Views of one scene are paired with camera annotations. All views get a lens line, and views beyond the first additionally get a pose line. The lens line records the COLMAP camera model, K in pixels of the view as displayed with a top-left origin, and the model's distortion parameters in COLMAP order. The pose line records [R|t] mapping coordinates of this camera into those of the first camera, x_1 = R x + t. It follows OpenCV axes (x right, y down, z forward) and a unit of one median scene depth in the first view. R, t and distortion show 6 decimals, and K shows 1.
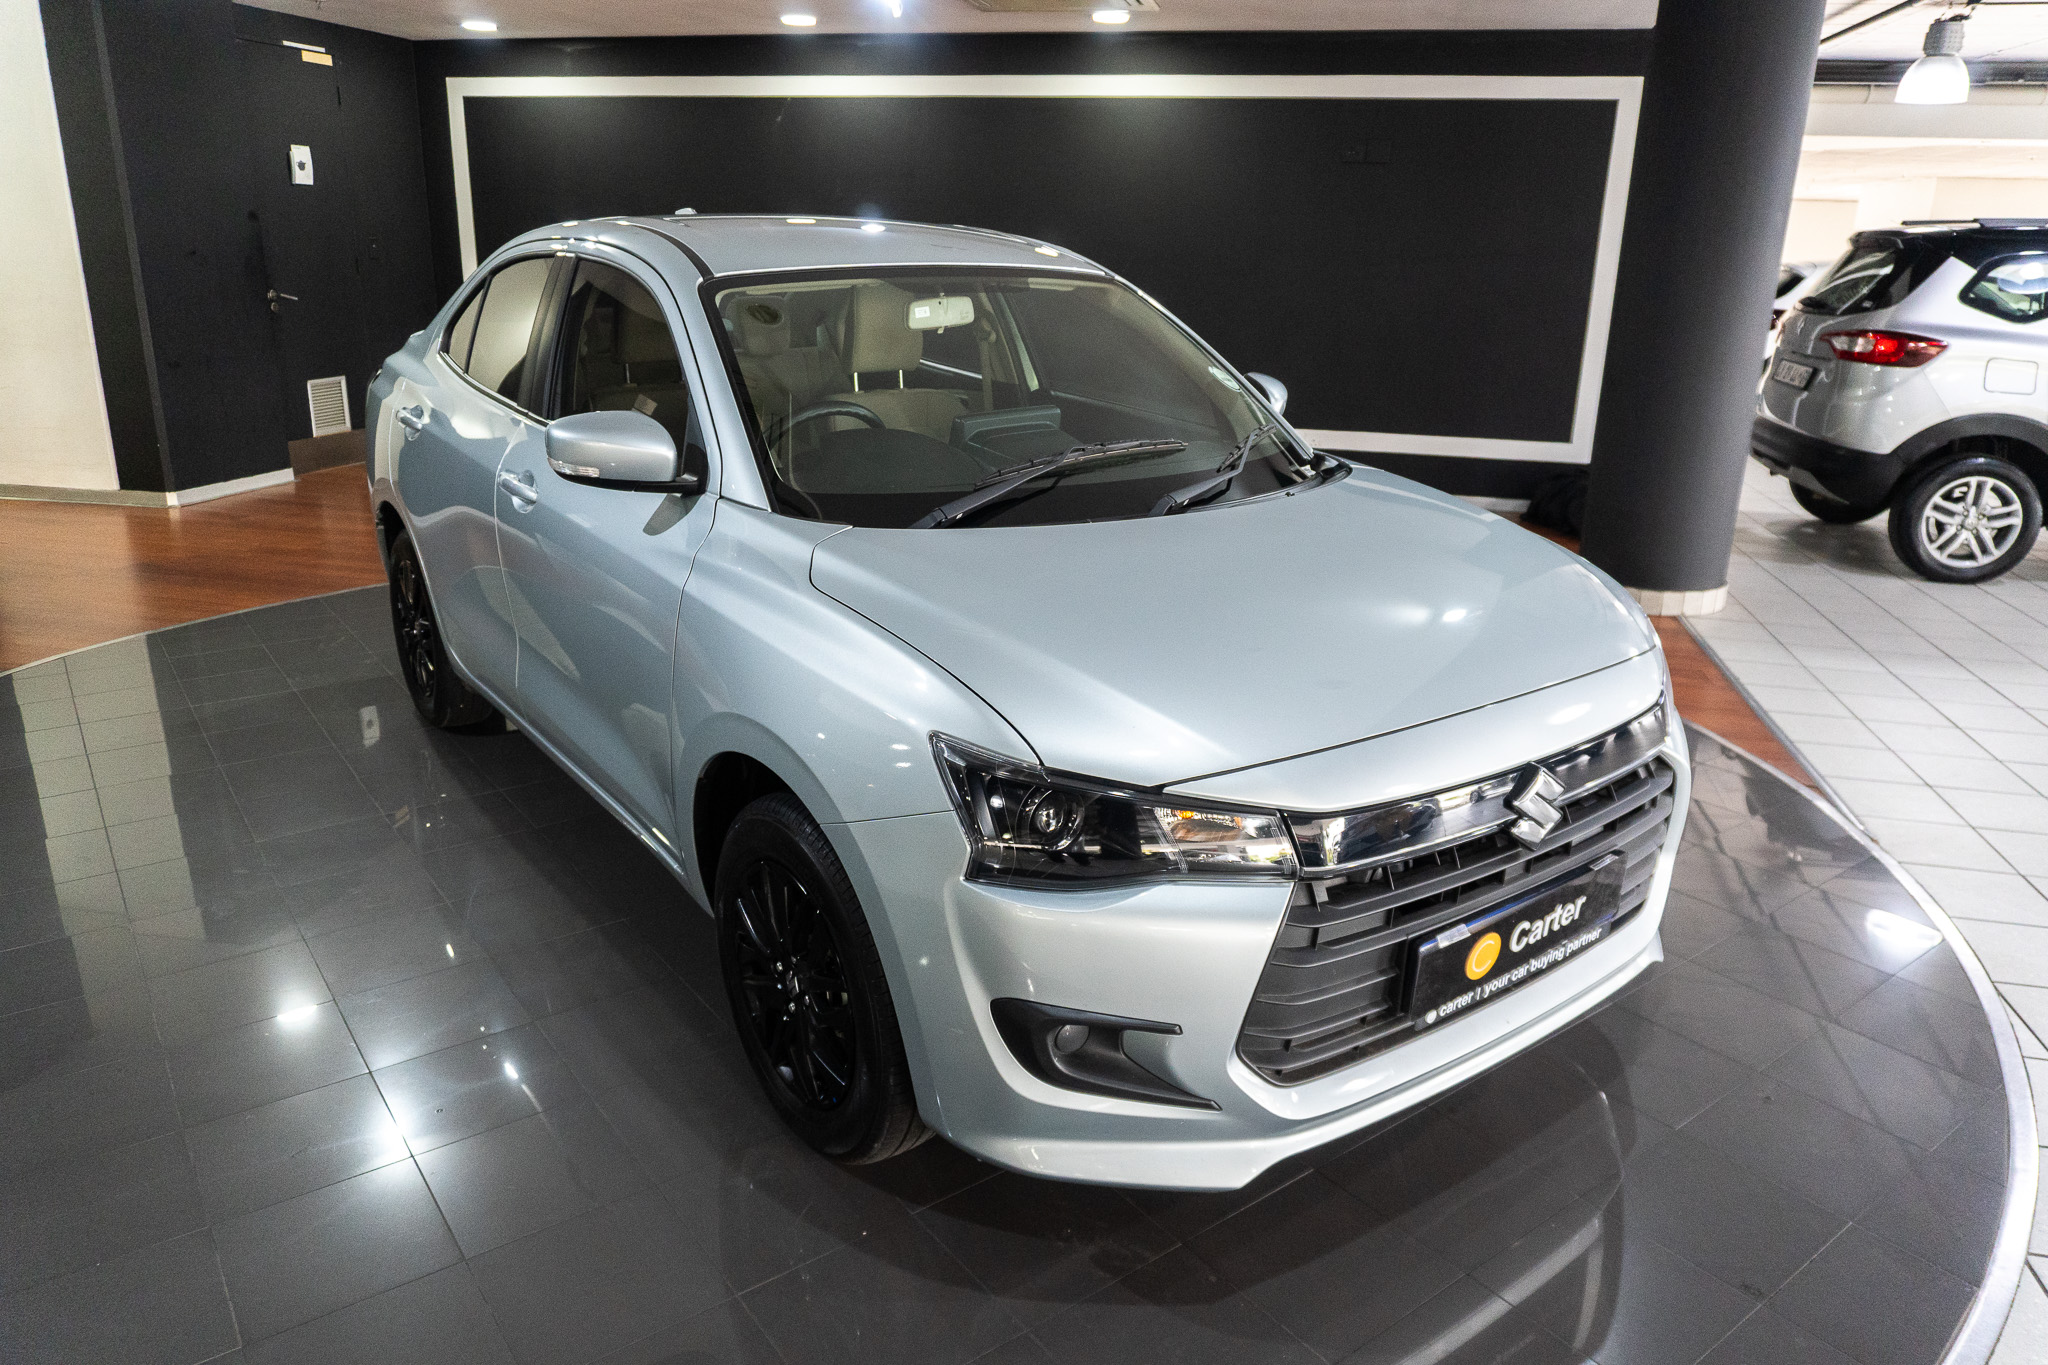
lens RADIAL K [[1364.6, 0, 1024.0], [0, 1364.6, 682.5], [0, 0, 1]] dist [-0.020638, -0.002875]
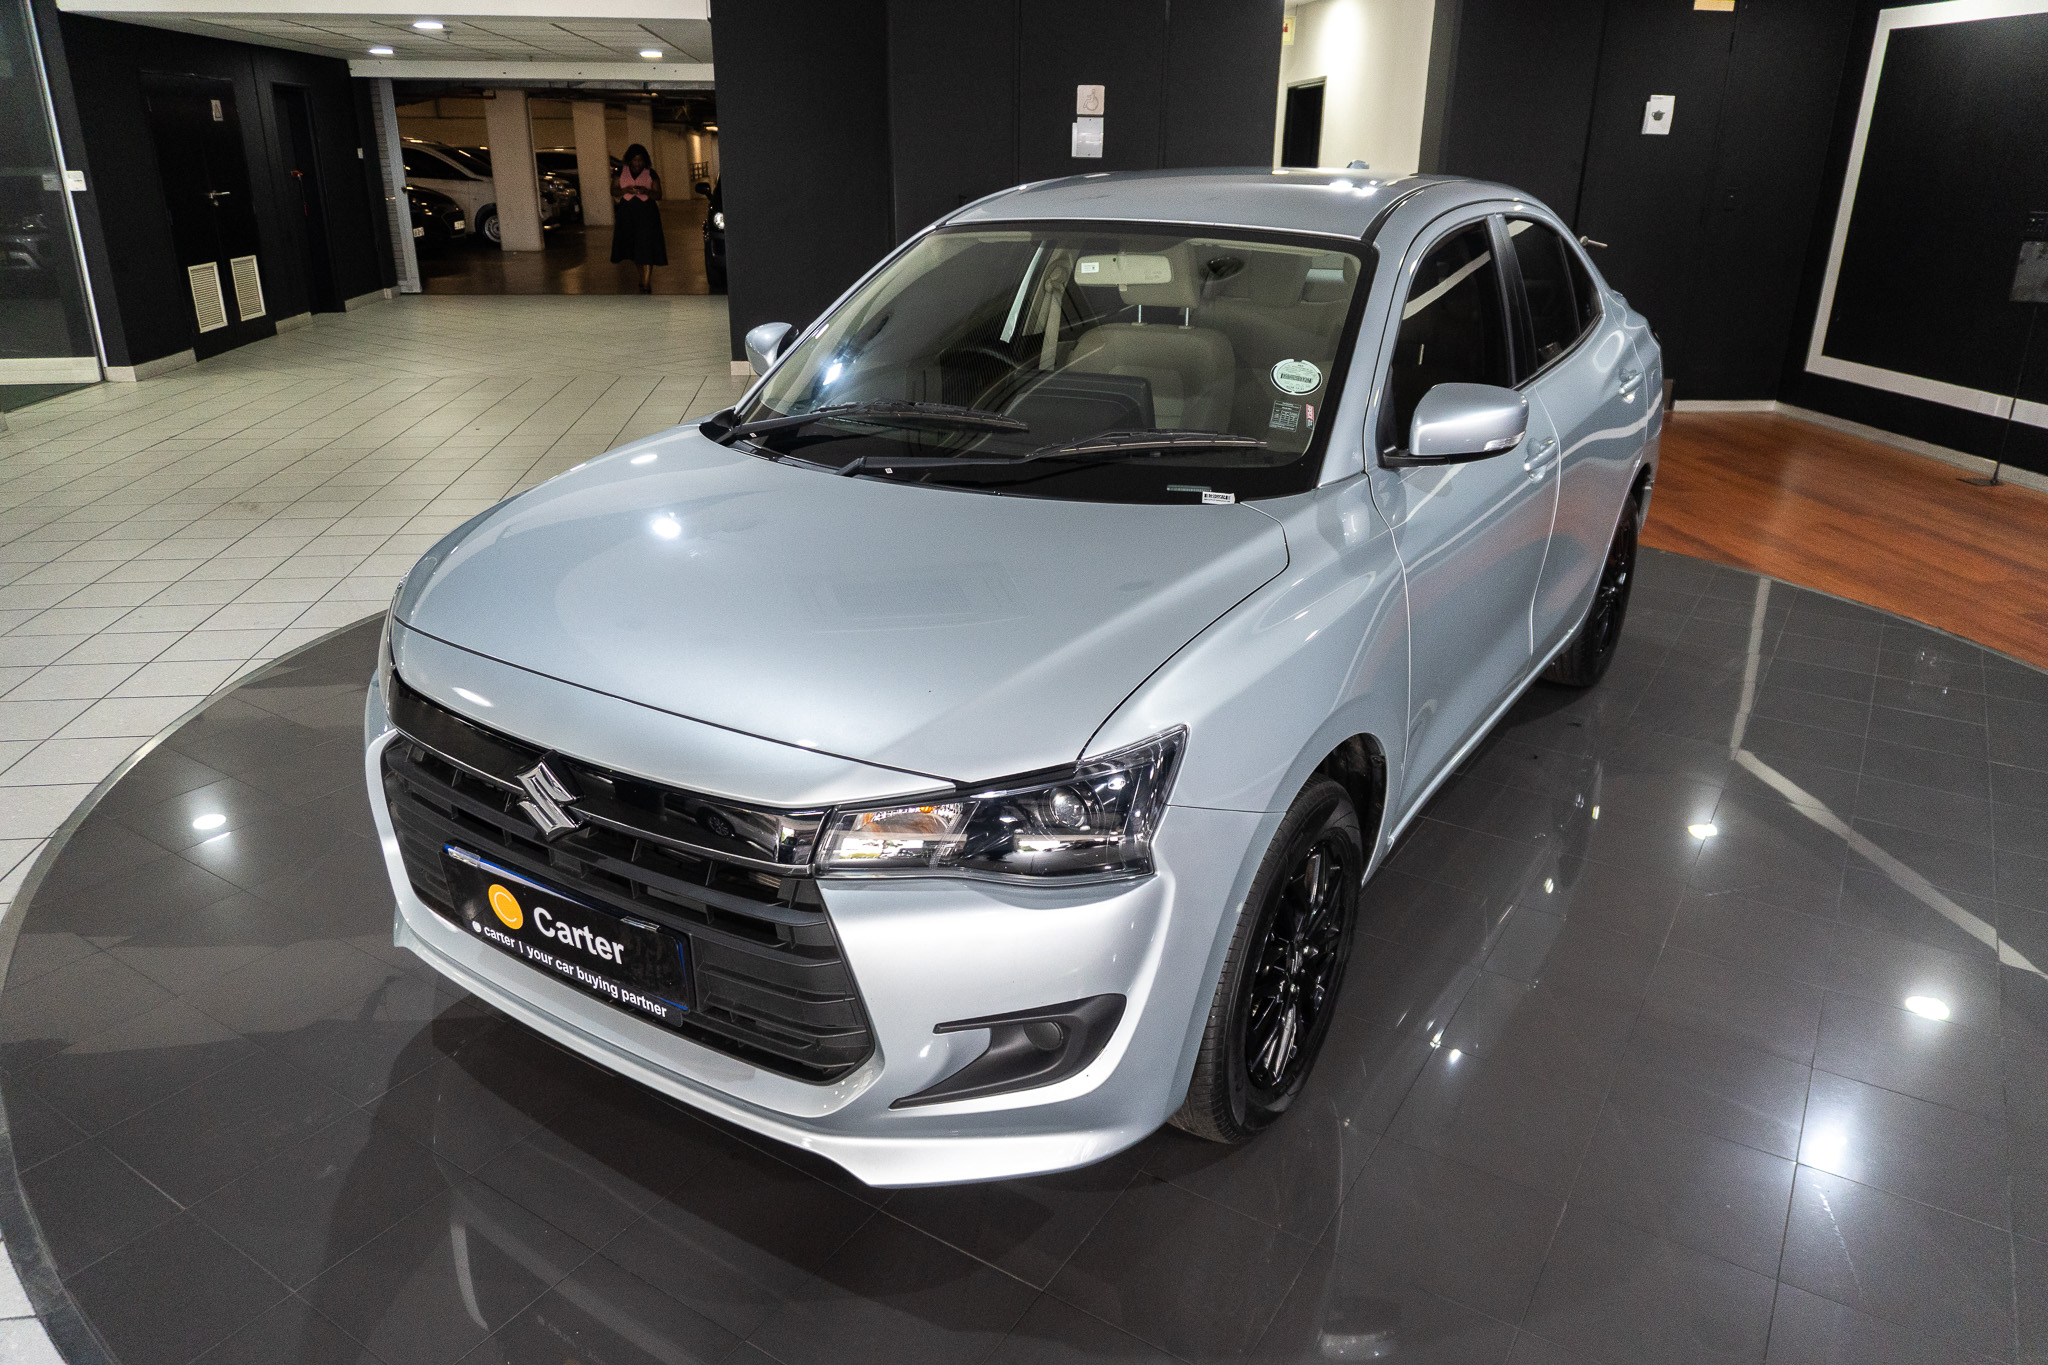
lens RADIAL K [[1364.6, 0, 1024.0], [0, 1364.6, 682.5], [0, 0, 1]] dist [-0.020638, -0.002875]
pose [[0.346525, 0.320372, -0.881636, 0.858154], [-0.289542, 0.930507, 0.224327, -0.193672], [0.892237, 0.177536, 0.415205, 0.581448]]
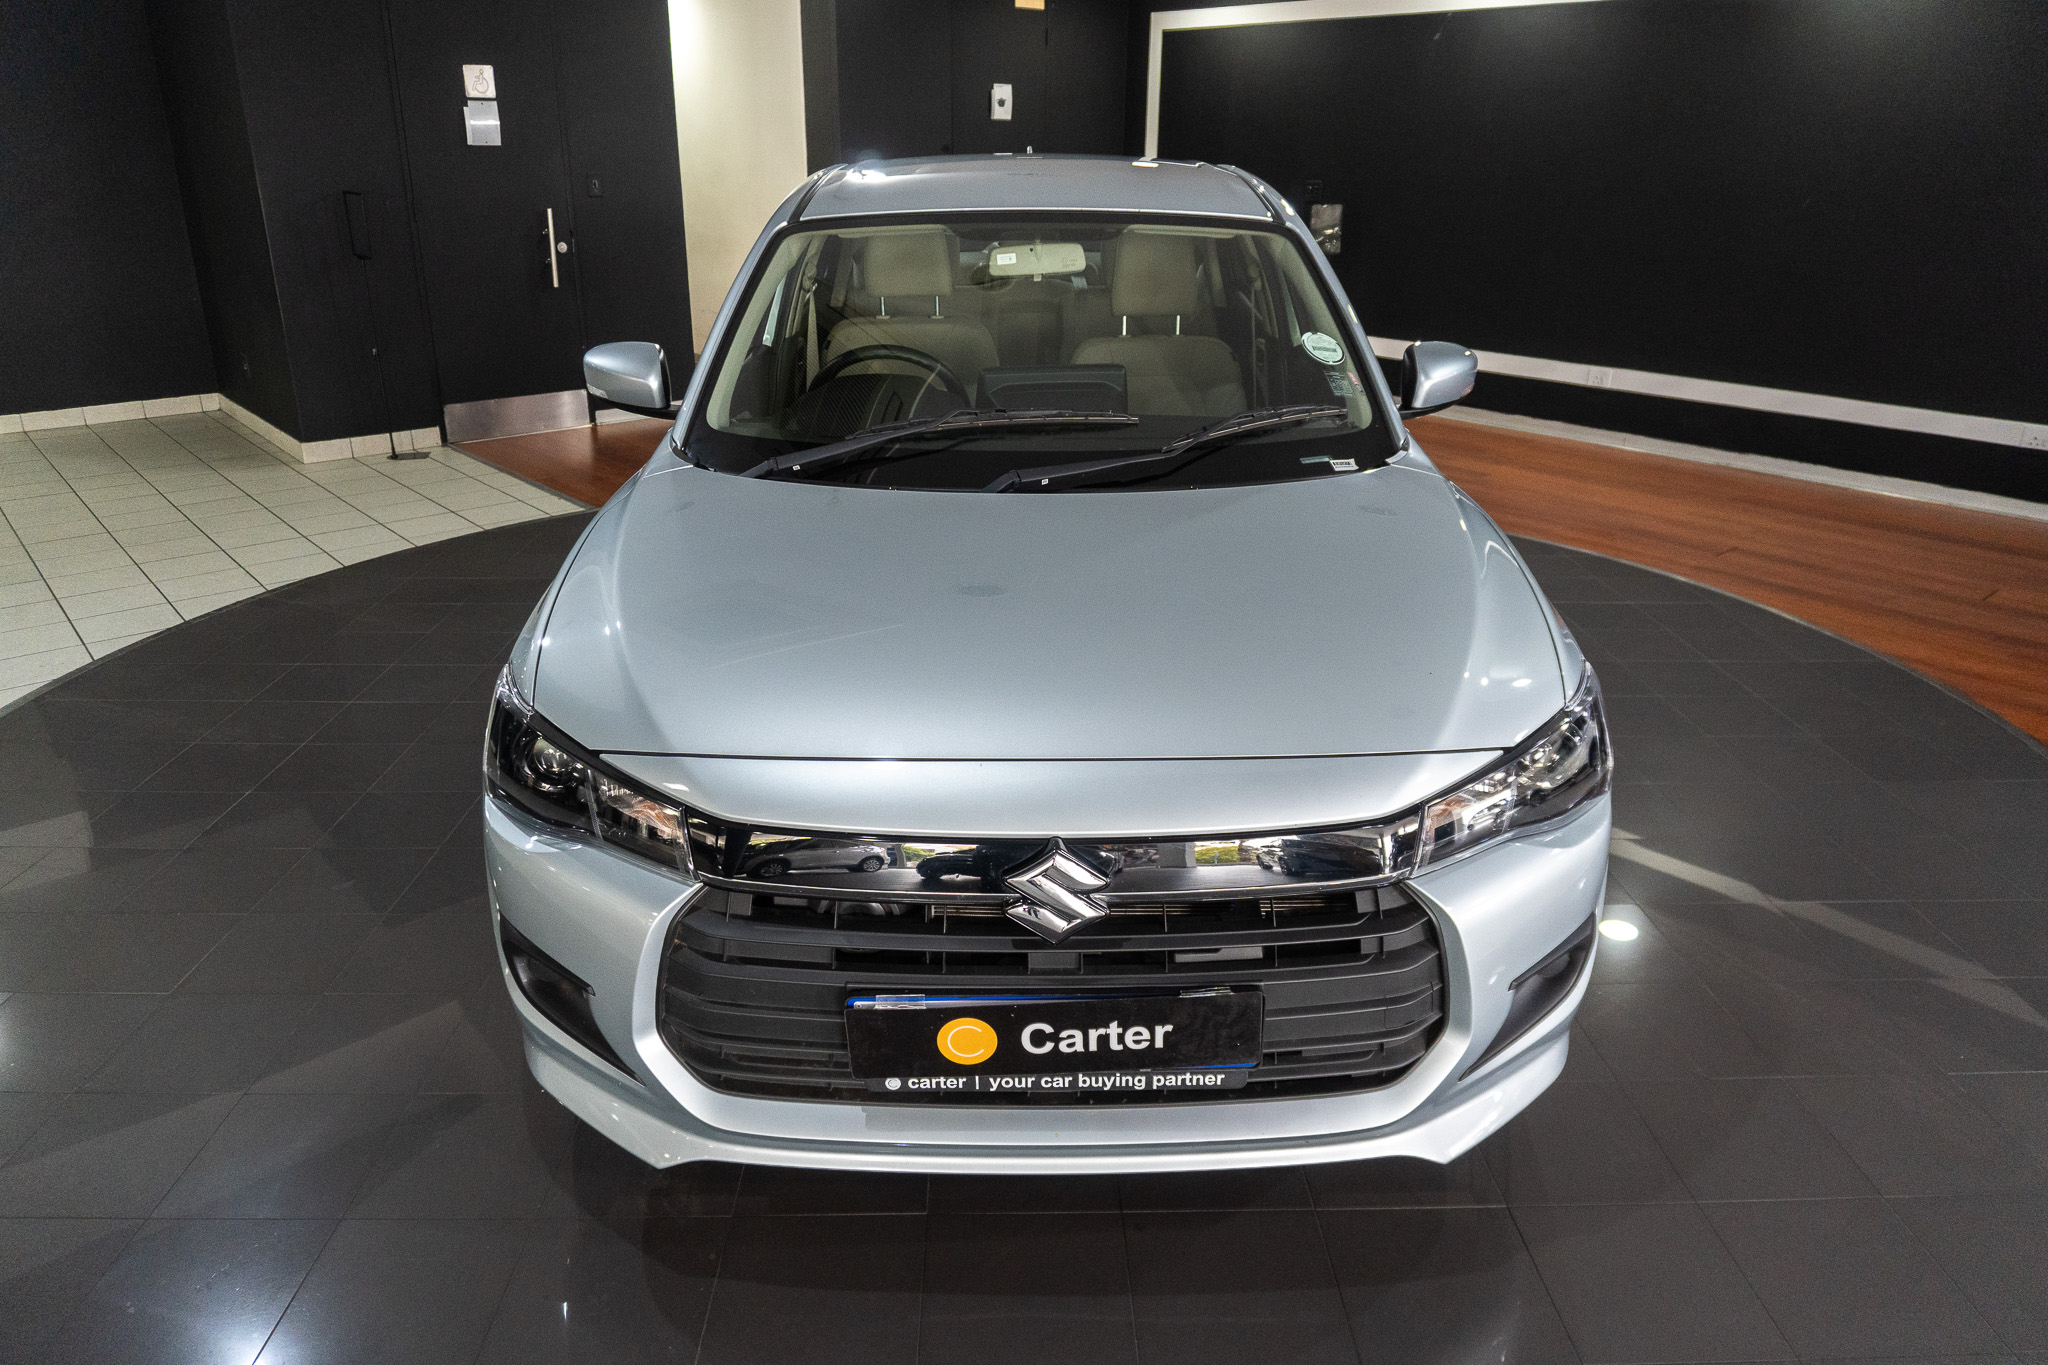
lens RADIAL K [[1364.6, 0, 1024.0], [0, 1364.6, 682.5], [0, 0, 1]] dist [-0.020638, -0.002875]
pose [[0.809901, 0.199084, -0.551748, 0.518579], [-0.169877, 0.979938, 0.104227, -0.076432], [0.561429, 0.009316, 0.827473, 0.197803]]
